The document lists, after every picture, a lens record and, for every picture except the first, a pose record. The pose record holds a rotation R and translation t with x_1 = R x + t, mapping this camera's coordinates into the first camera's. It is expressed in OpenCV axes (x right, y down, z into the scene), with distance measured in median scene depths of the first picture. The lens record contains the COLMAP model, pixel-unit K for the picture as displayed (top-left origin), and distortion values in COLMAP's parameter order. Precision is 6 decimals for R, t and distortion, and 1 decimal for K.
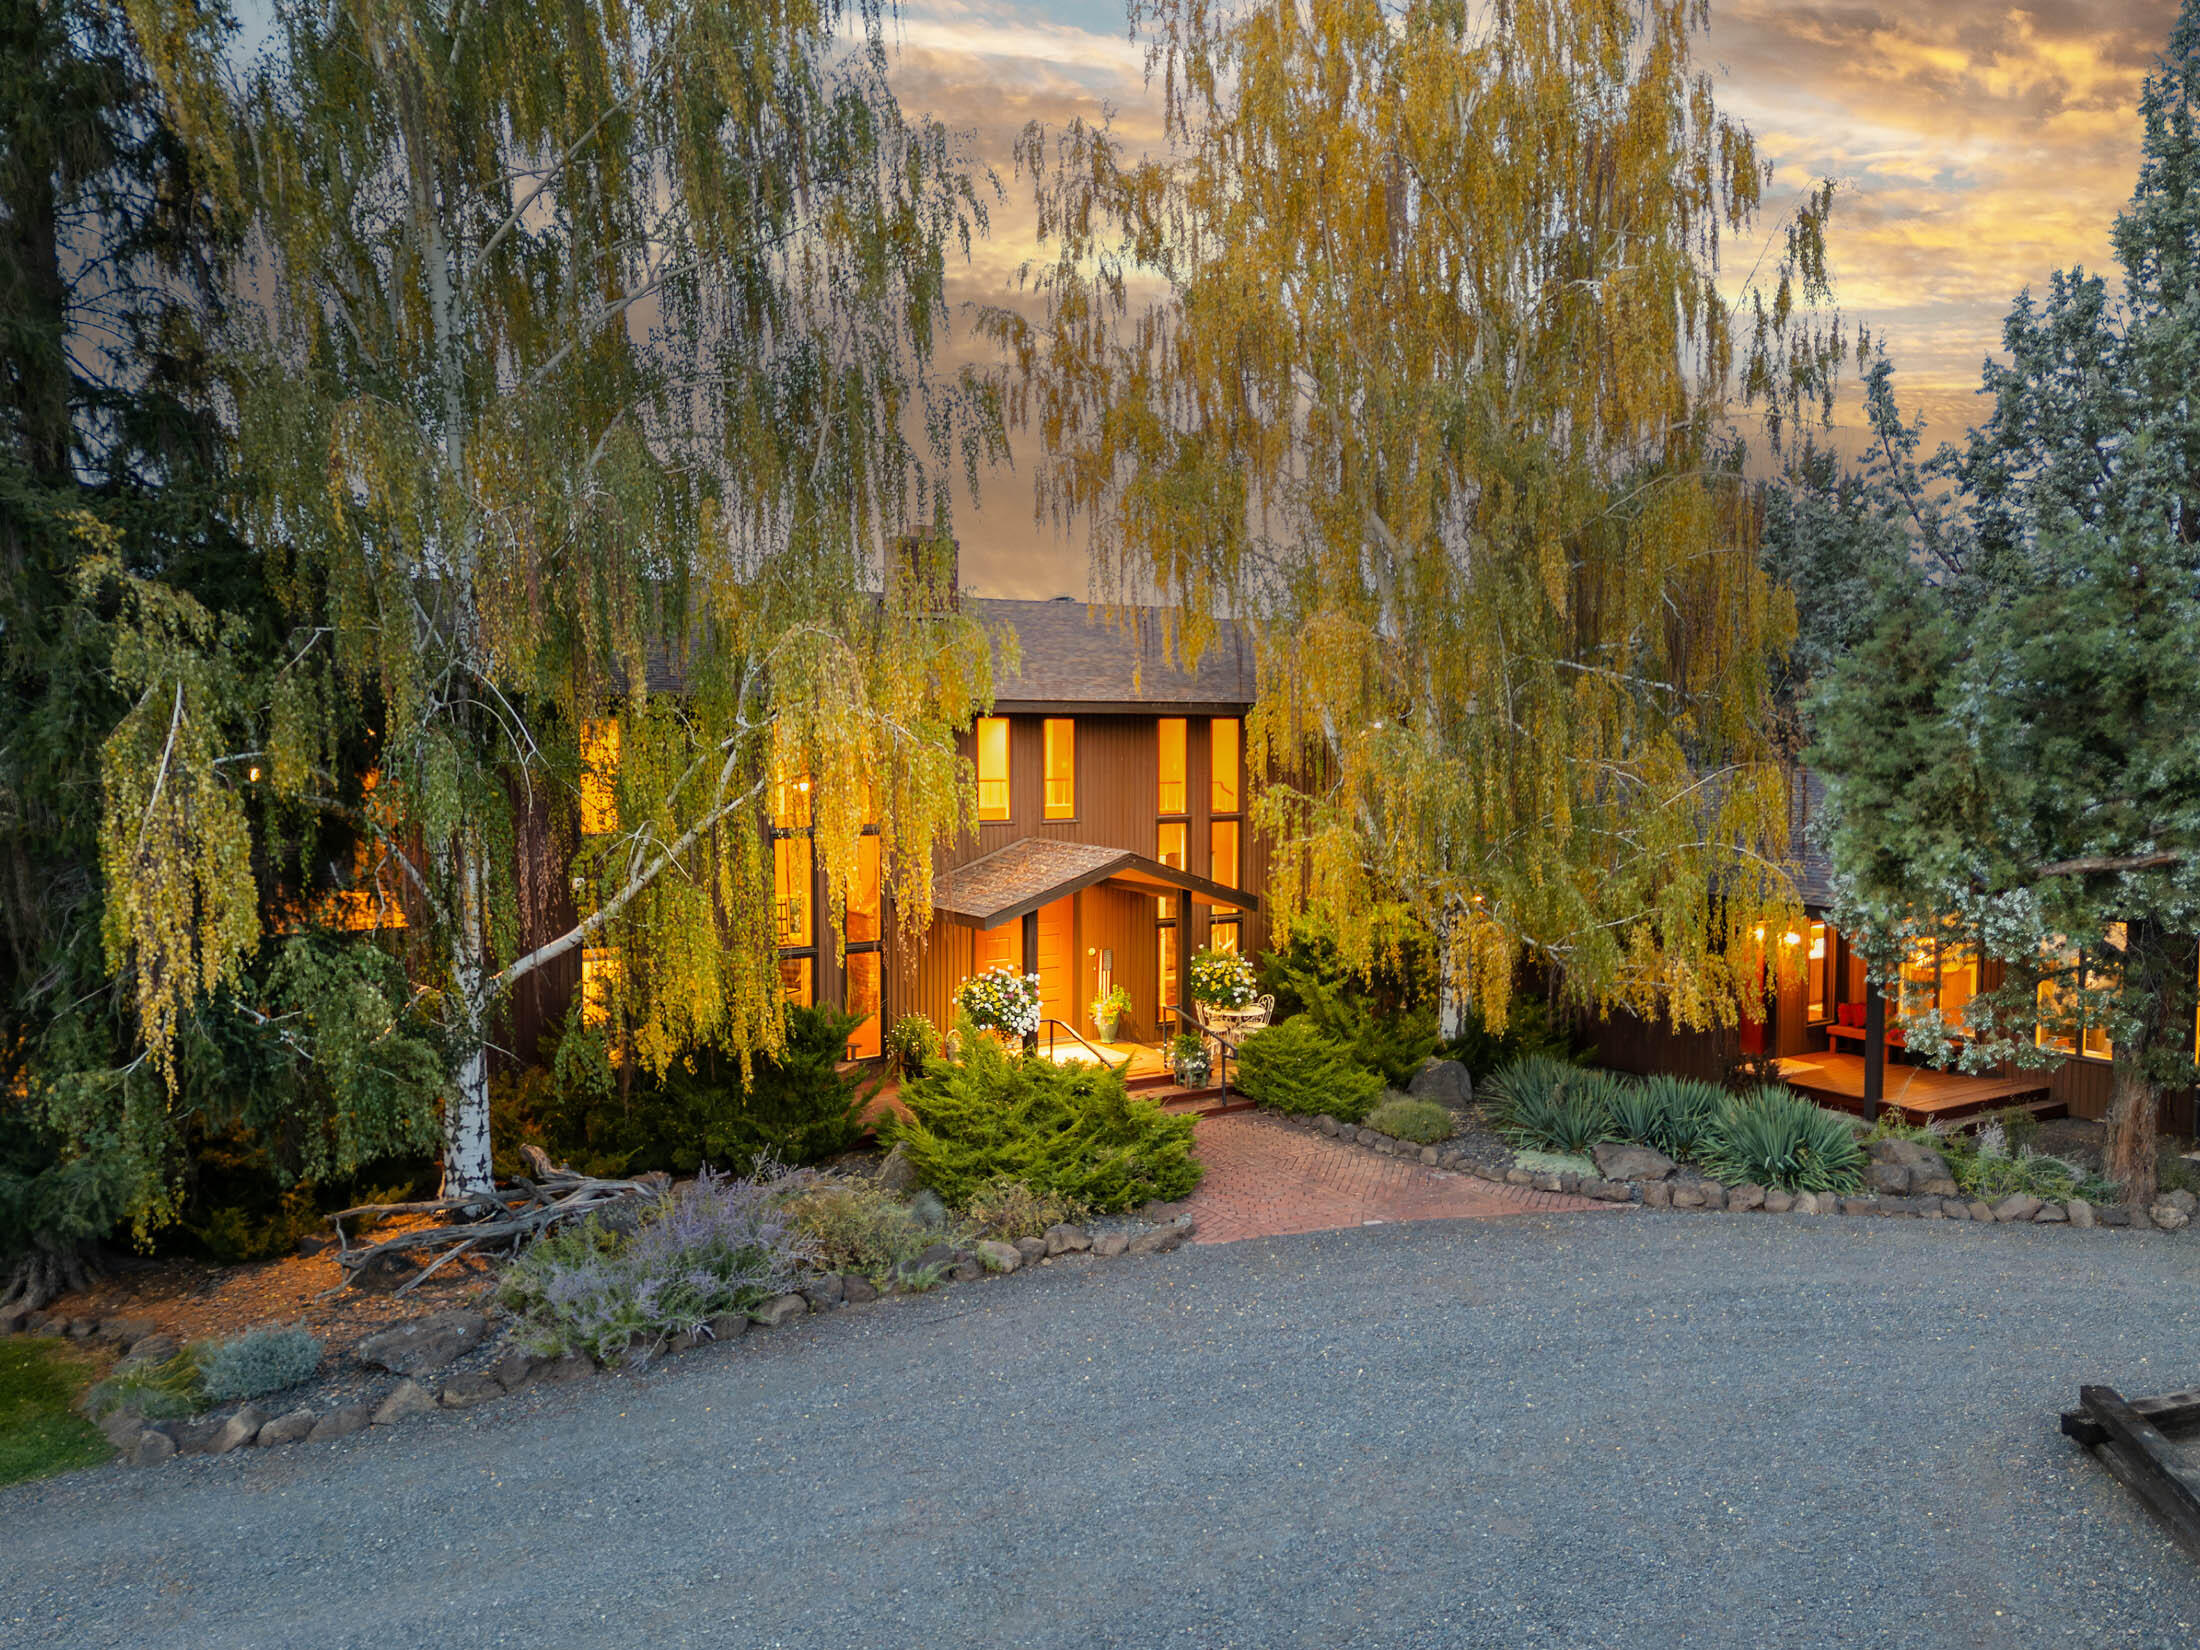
lens RADIAL K [[1624.1, 0, 1100.0], [0, 1624.1, 825.0], [0, 0, 1]] dist [0.090268, -0.077822]
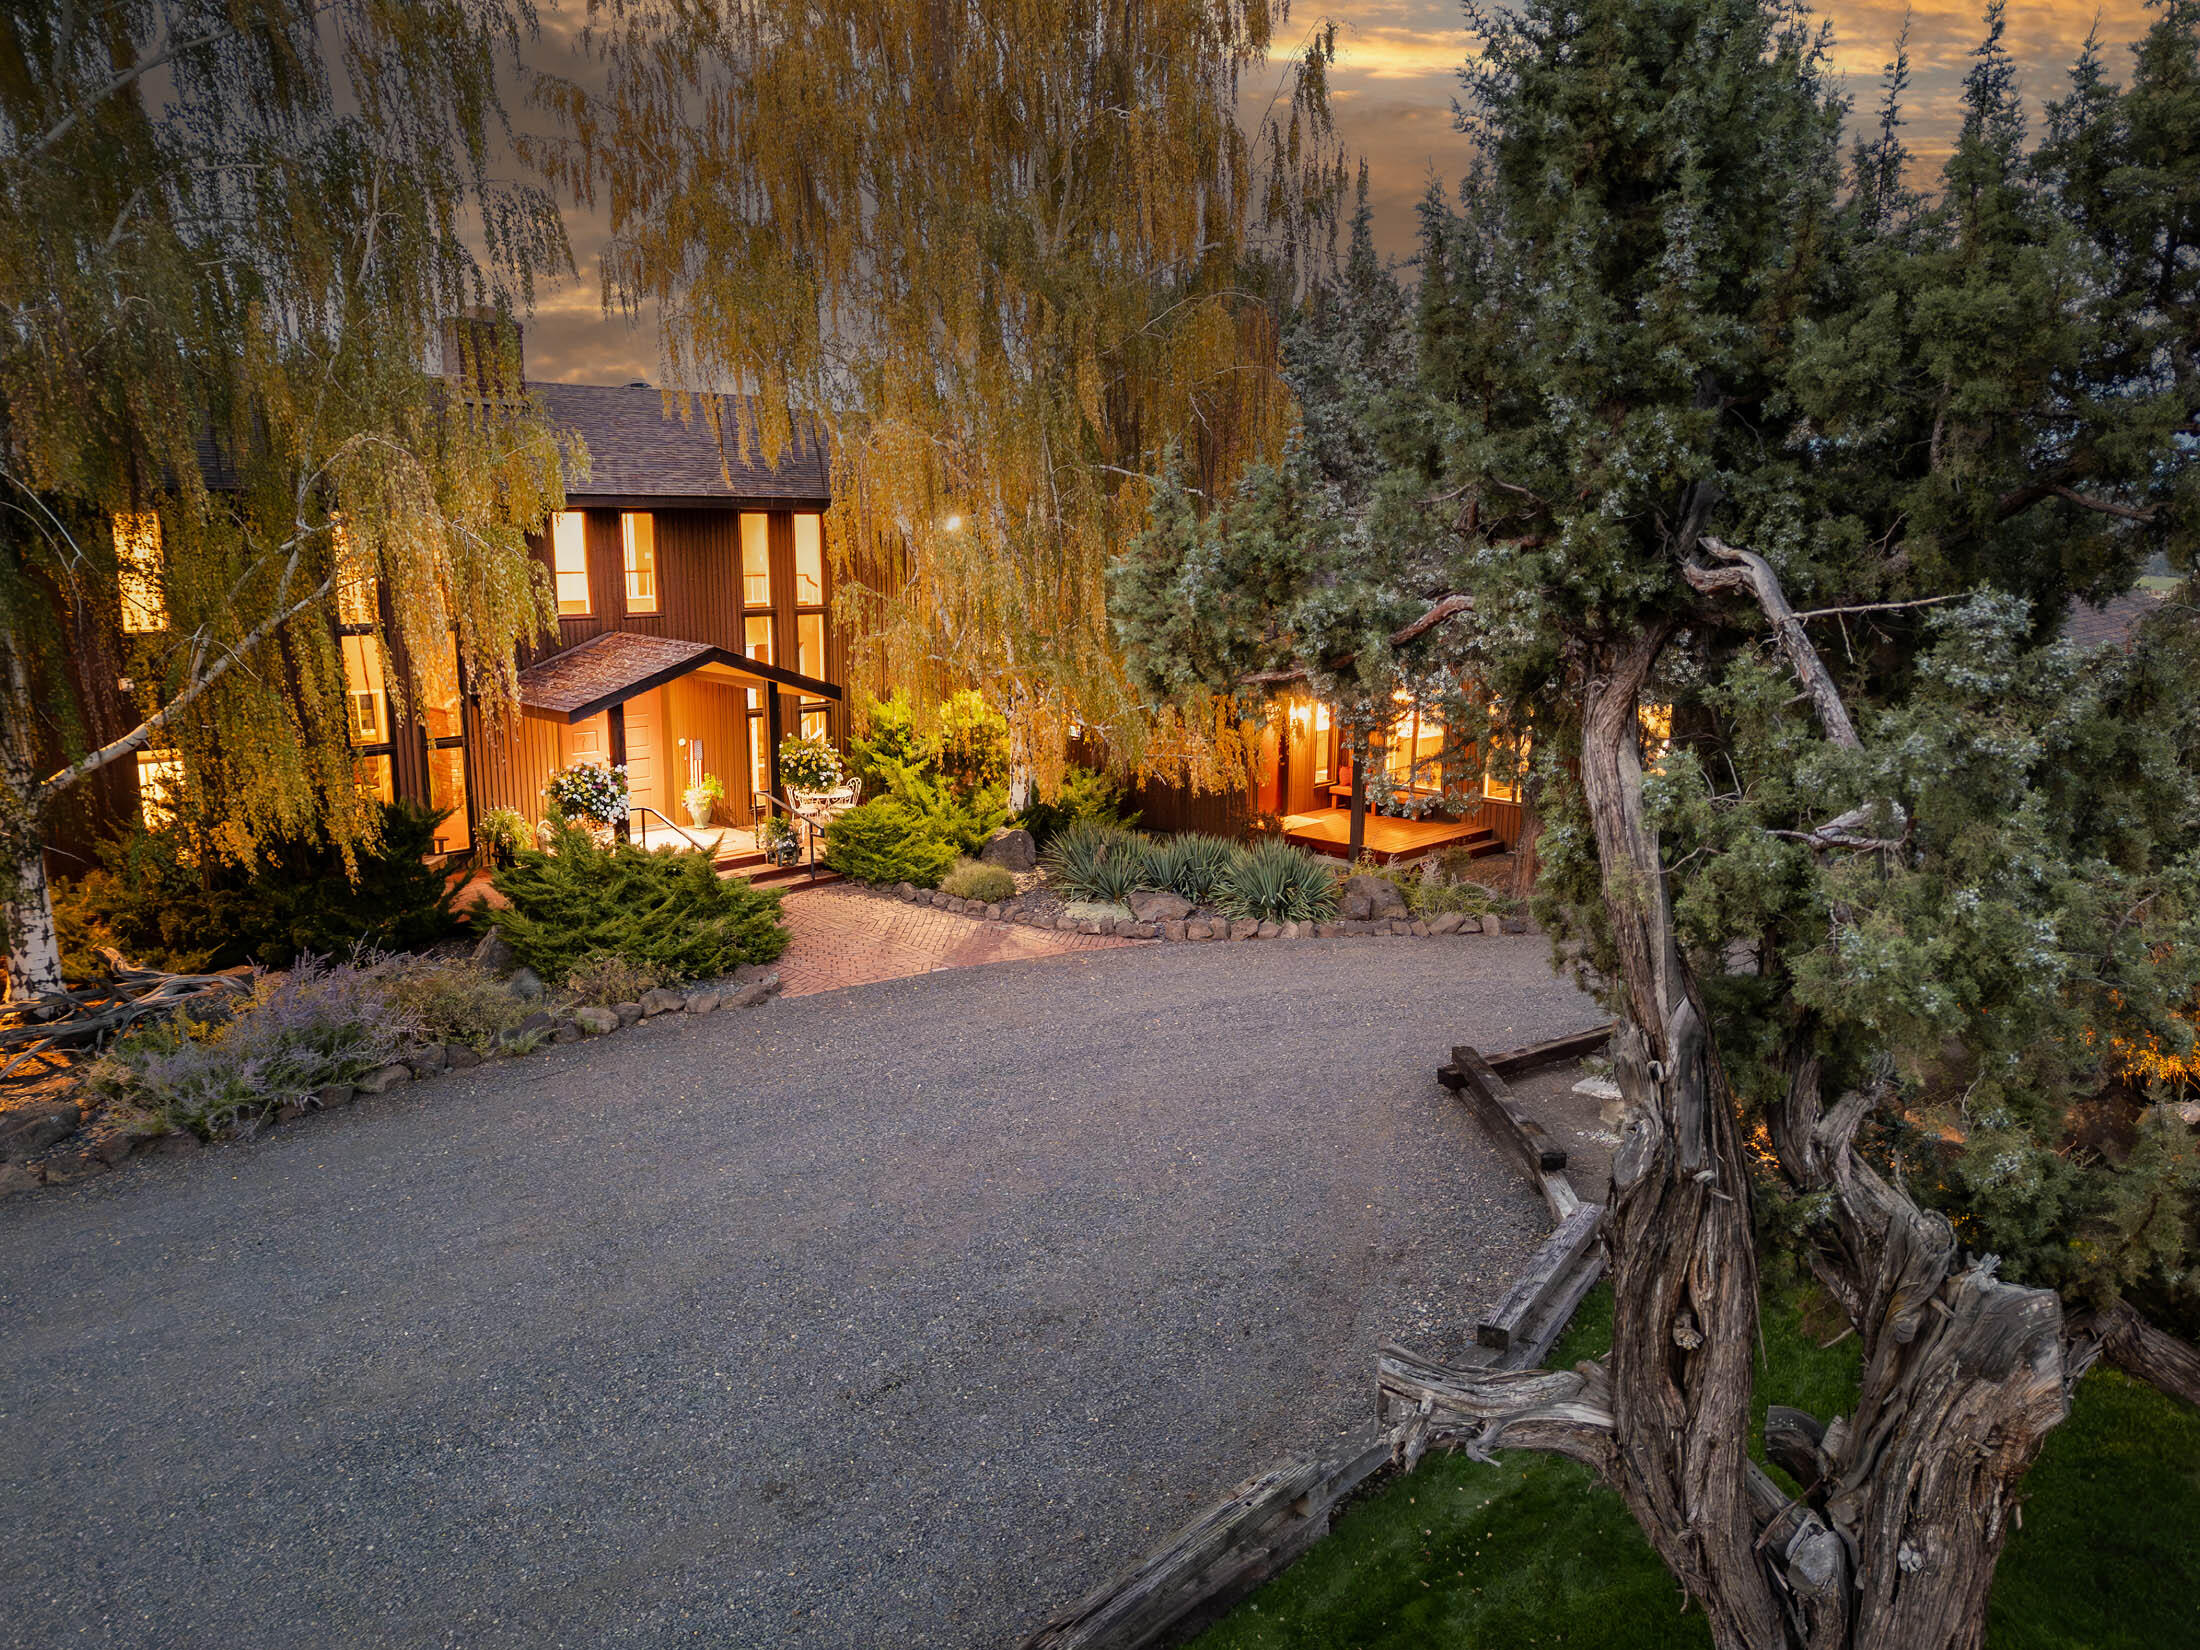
lens RADIAL K [[1660.3, 0, 1102.1], [0, 1660.3, 821.1], [0, 0, 1]] dist [0.090343, -0.079318]
pose [[0.973143, -0.038527, 0.226953, 0.015407], [0.008956, 0.991485, 0.129913, -0.010282], [-0.230025, -0.124391, 0.965202, -0.125524]]
